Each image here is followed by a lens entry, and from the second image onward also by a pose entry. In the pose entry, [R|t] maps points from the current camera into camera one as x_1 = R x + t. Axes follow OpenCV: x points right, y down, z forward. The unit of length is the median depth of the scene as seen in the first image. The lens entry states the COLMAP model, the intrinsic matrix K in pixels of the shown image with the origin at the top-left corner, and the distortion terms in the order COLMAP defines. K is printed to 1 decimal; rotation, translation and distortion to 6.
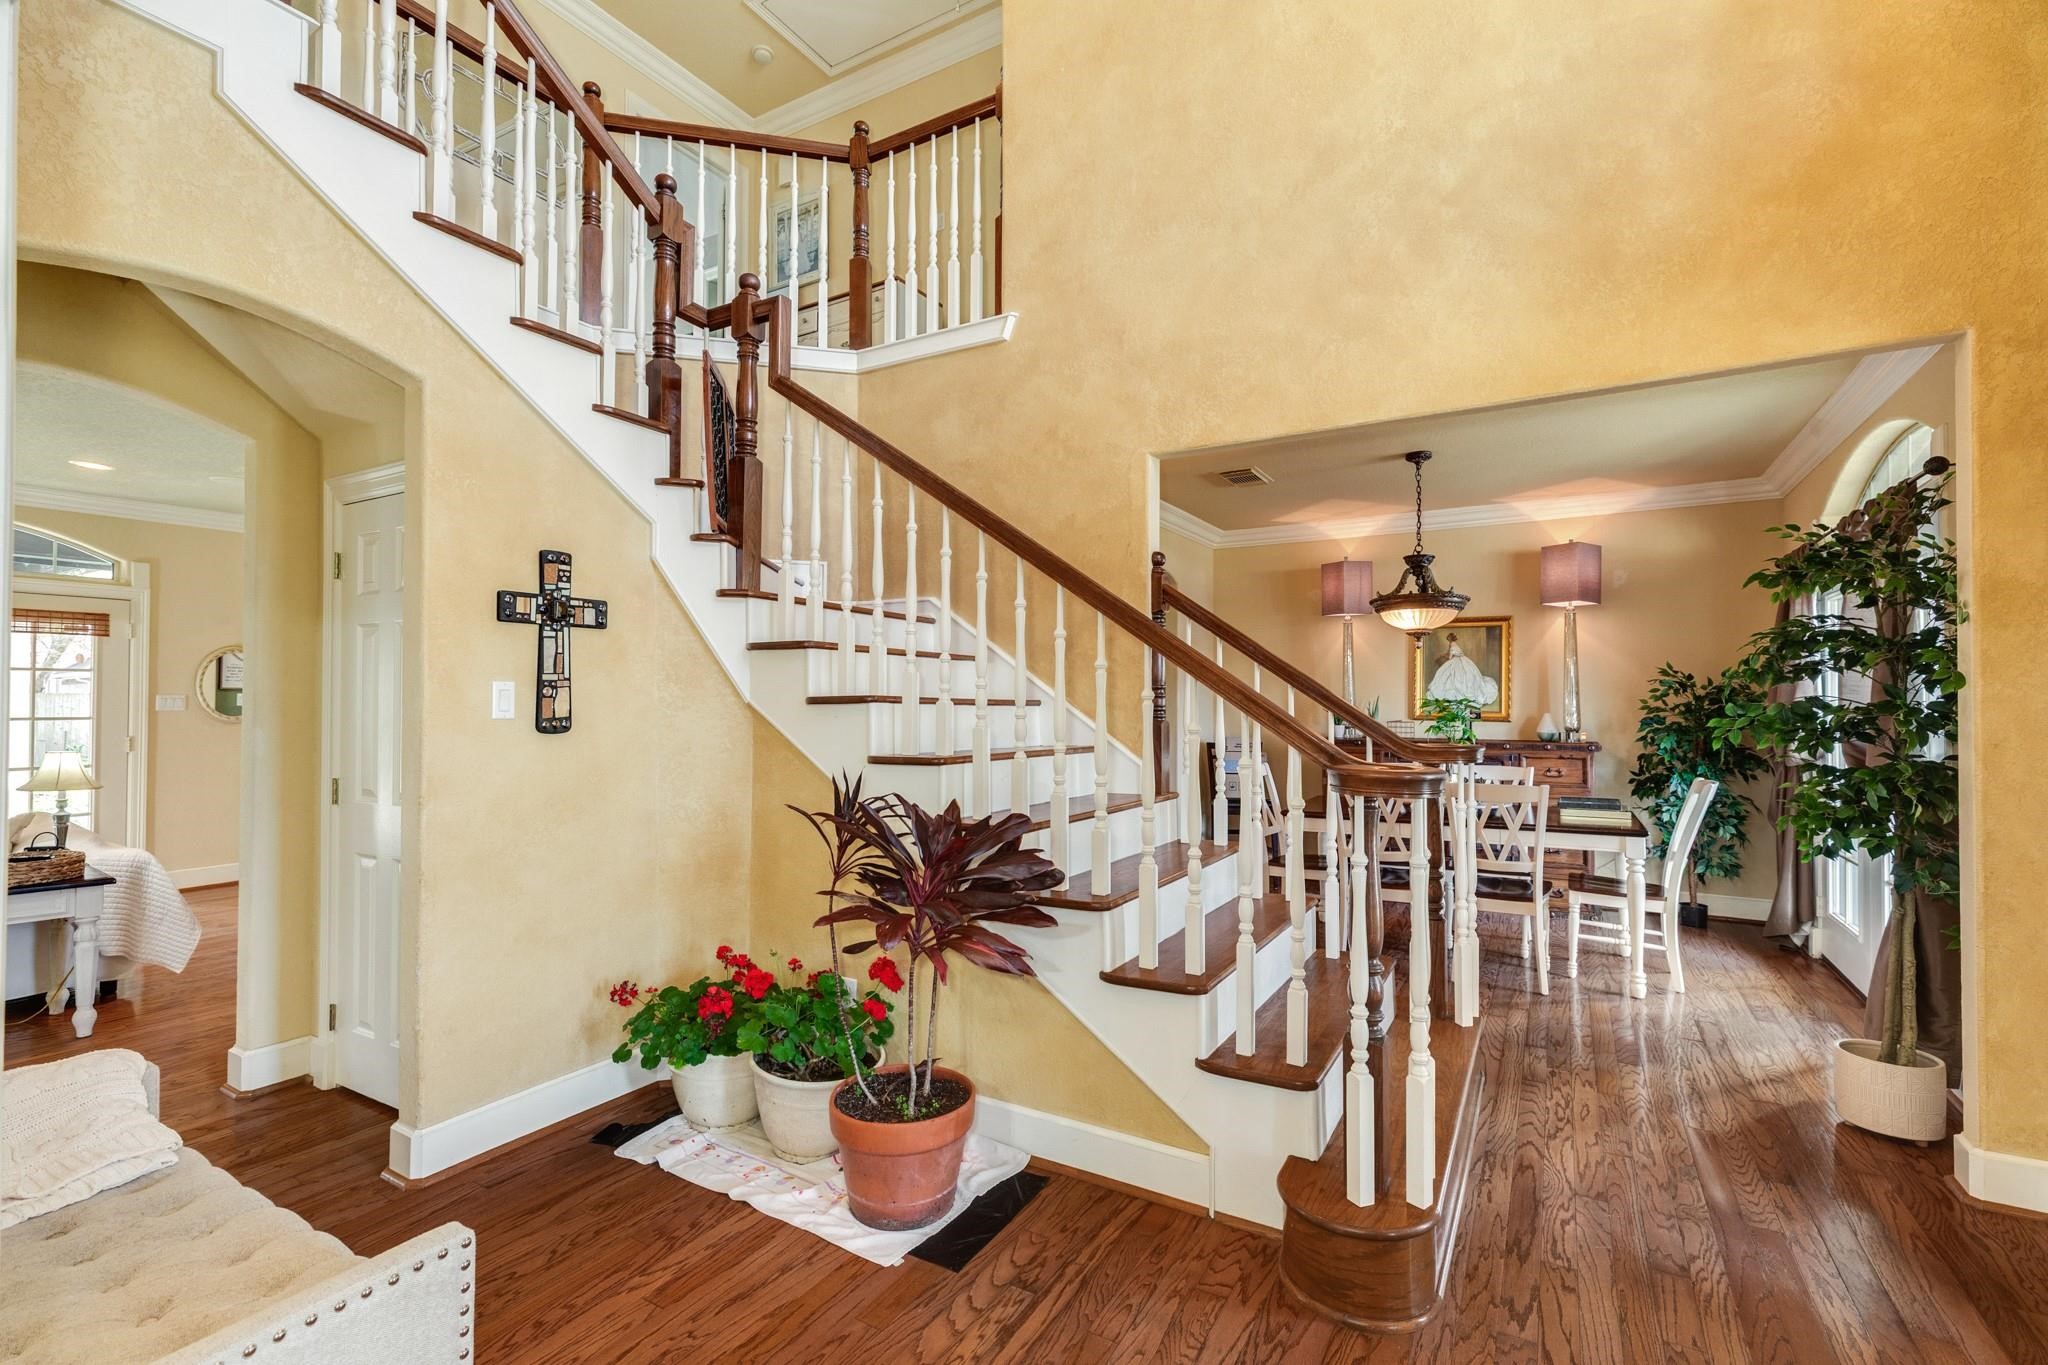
lens RADIAL K [[910.2, 0, 1022.8], [0, 910.2, 688.4], [0, 0, 1]] dist [-0.000323, 0.000152]
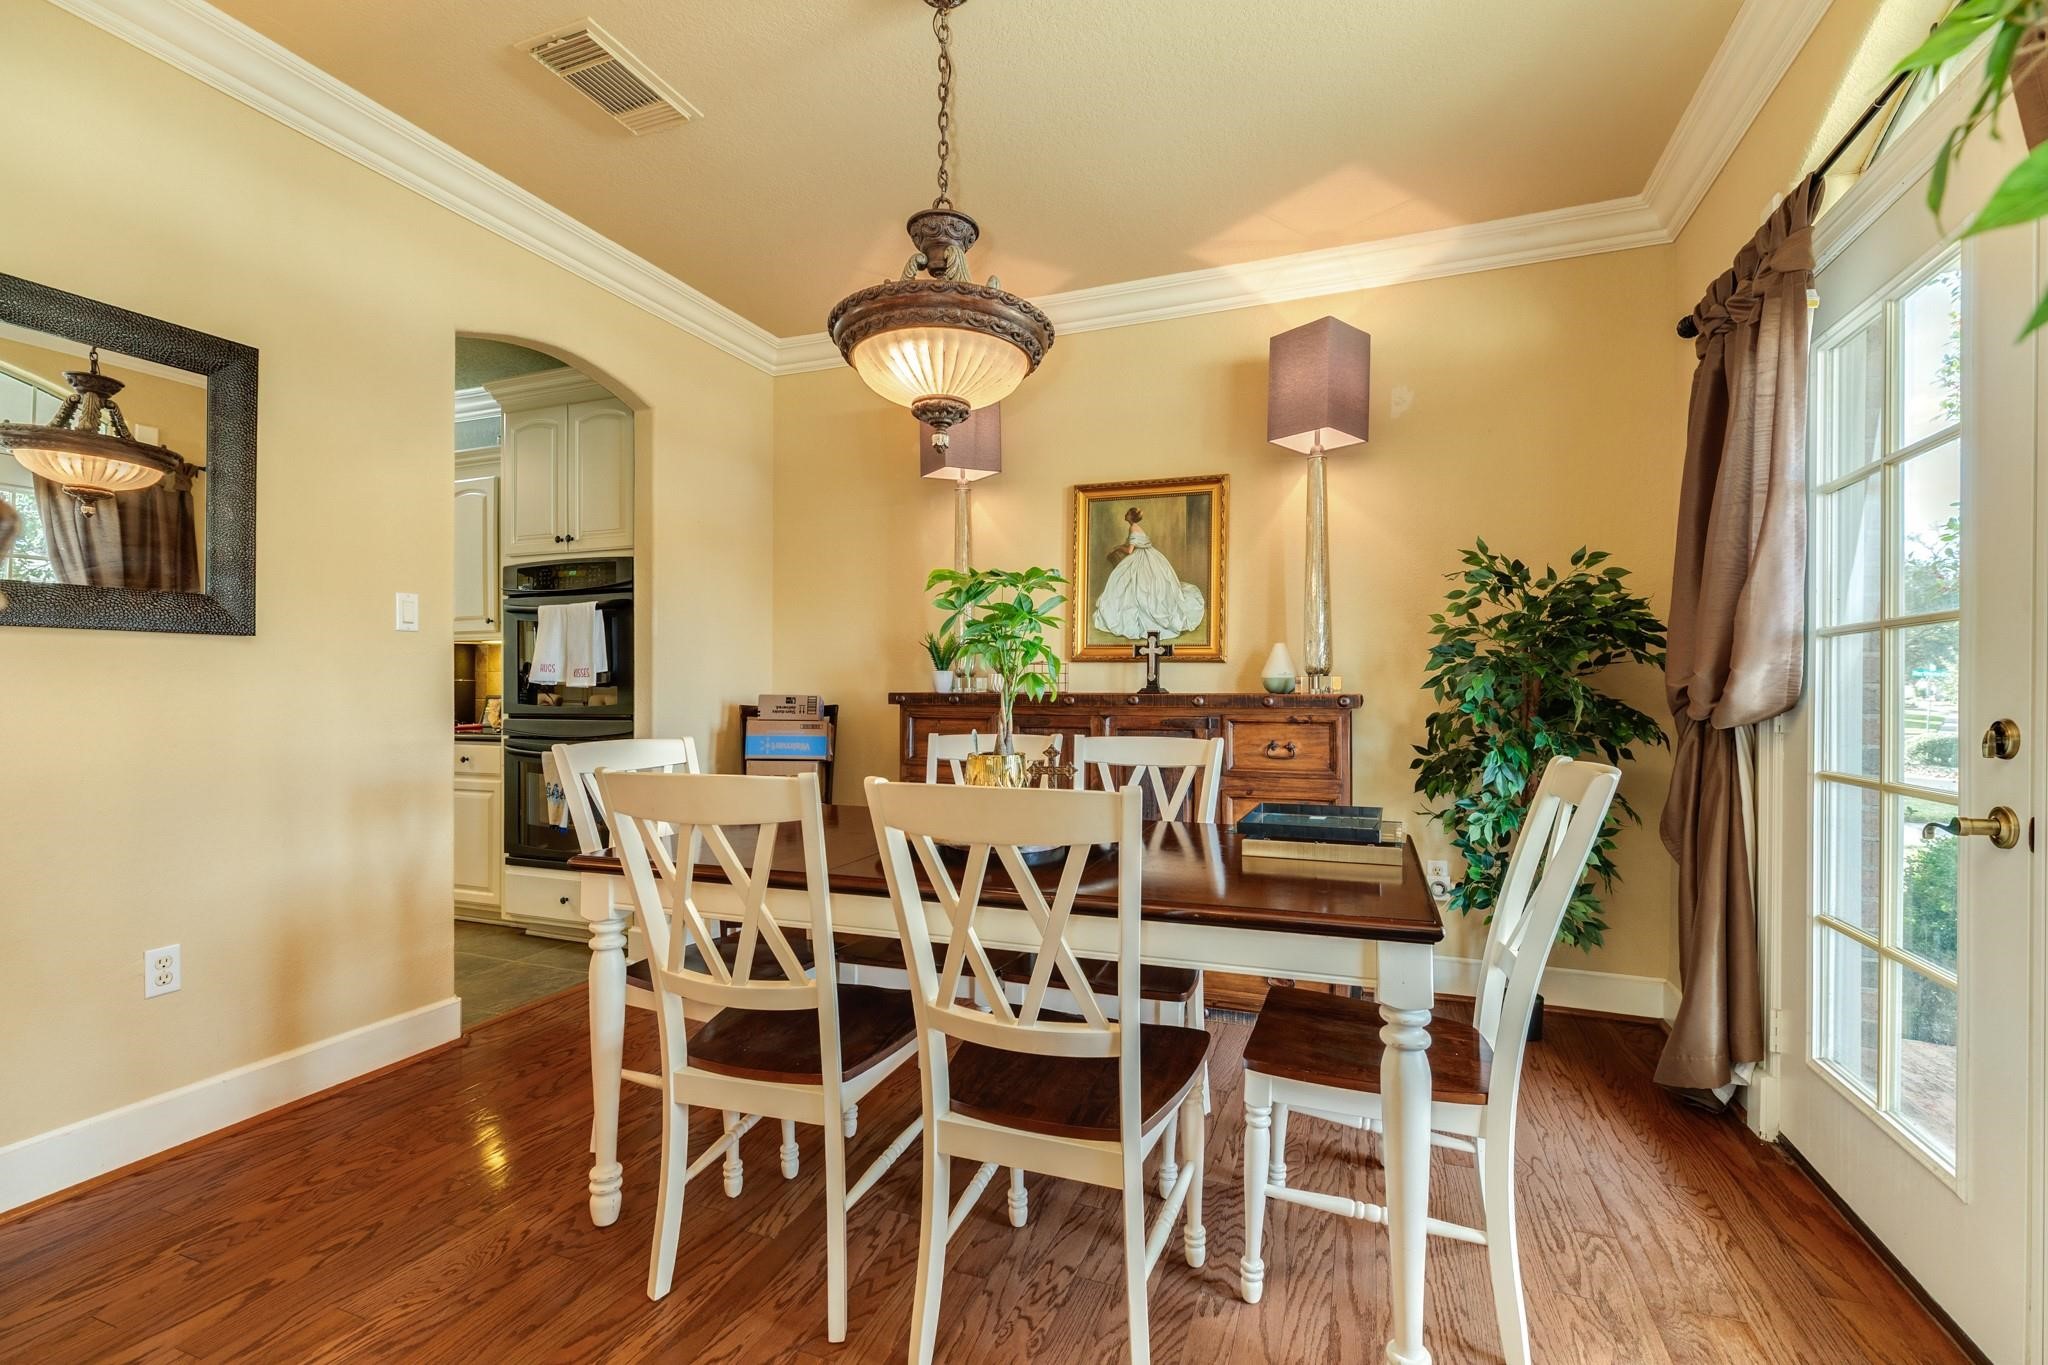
lens RADIAL K [[910.2, 0, 1027.8], [0, 910.2, 693.4], [0, 0, 1]] dist [-0.000323, 0.000152]
pose [[0.985425, -0.000782, 0.170107, 0.357300], [-0.002337, 0.999833, 0.018138, 0.051608], [-0.170093, -0.018272, 0.985259, 0.518039]]
